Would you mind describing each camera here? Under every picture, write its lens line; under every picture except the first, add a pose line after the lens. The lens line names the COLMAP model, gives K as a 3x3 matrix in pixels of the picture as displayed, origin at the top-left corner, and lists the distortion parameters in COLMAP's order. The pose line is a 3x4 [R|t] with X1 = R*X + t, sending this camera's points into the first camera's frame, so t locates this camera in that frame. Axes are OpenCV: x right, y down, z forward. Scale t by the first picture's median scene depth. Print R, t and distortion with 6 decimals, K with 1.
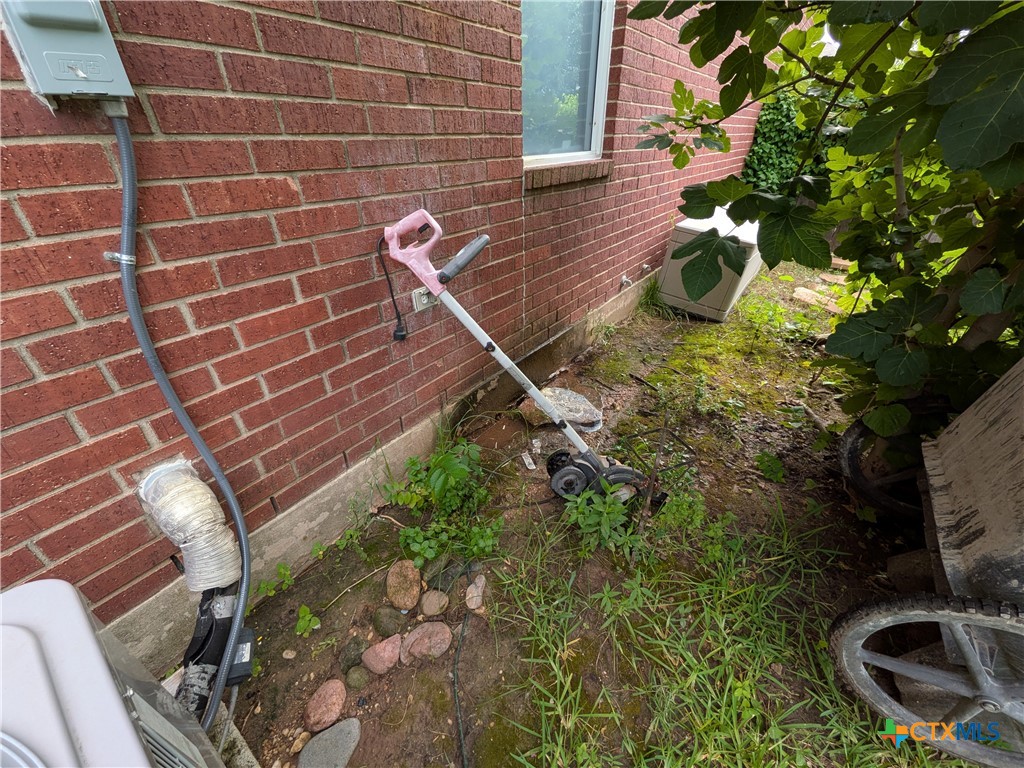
lens RADIAL K [[403.5, 0, 513.6], [0, 403.5, 379.8], [0, 0, 1]] dist [0.008110, -0.002373]
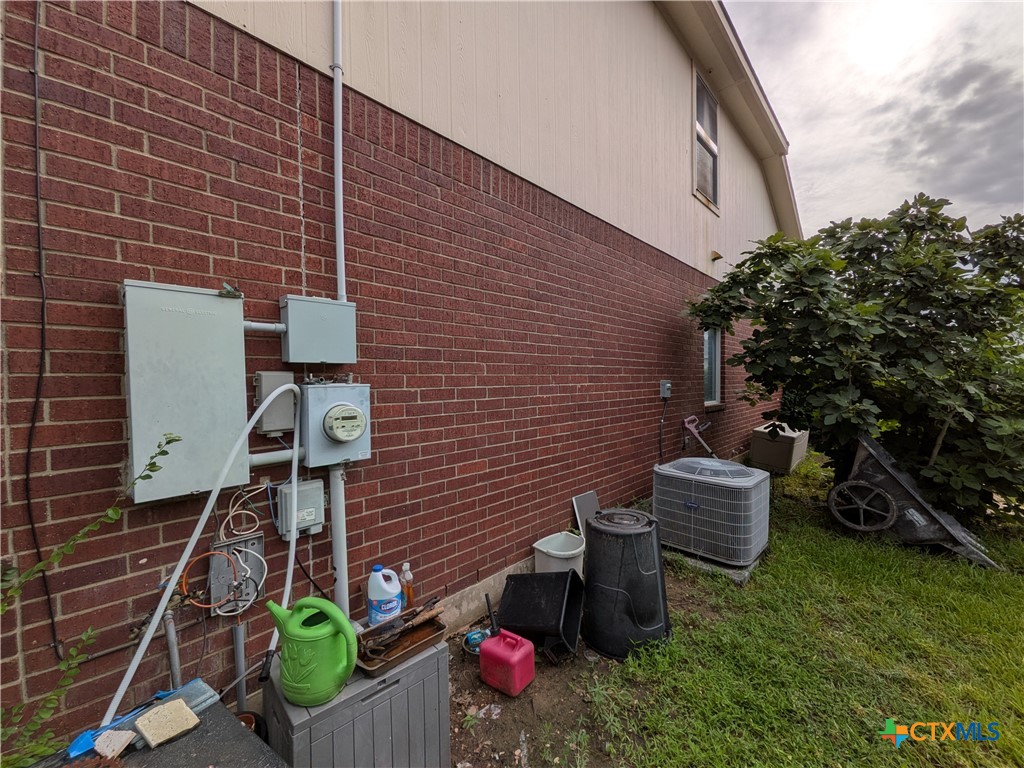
lens RADIAL K [[403.5, 0, 513.6], [0, 403.5, 379.8], [0, 0, 1]] dist [0.008110, -0.002373]
pose [[0.992807, 0.005802, -0.119587, -1.583411], [-0.066285, 0.858419, -0.508648, 1.481640], [0.099704, 0.512916, 0.852629, -2.868452]]
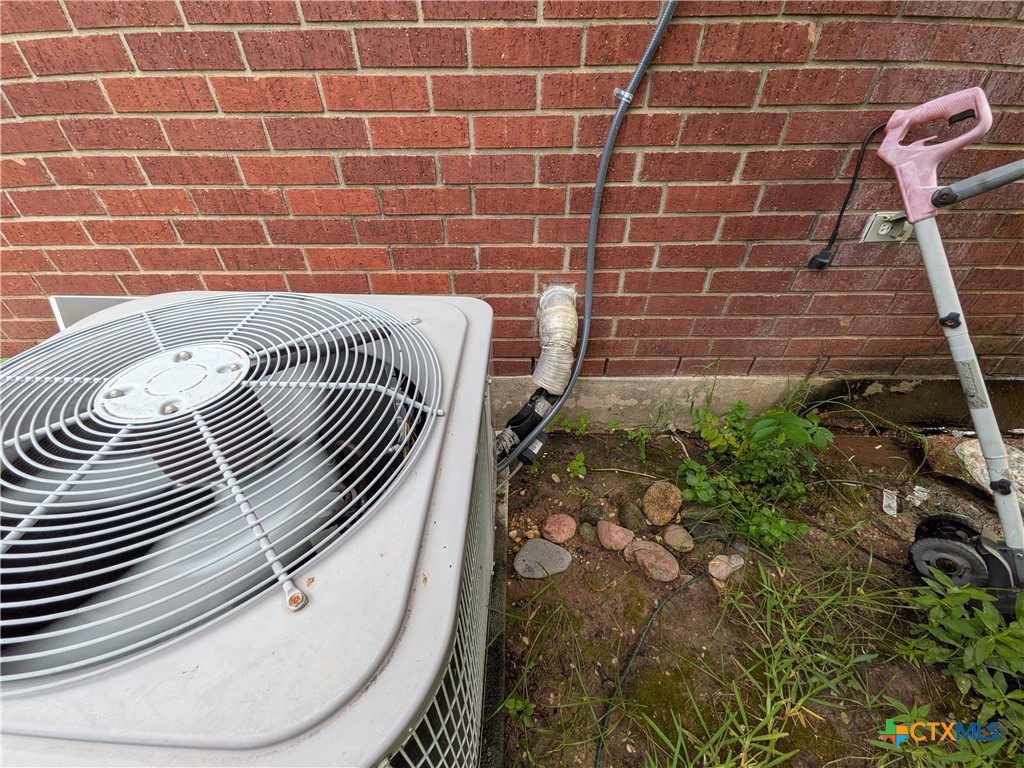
lens RADIAL K [[403.5, 0, 513.6], [0, 403.5, 379.8], [0, 0, 1]] dist [0.008110, -0.002373]
pose [[0.583697, 0.500884, -0.639072, -0.002950], [-0.418989, 0.859982, 0.291342, 0.135344], [0.695518, 0.097709, 0.711834, 0.026386]]
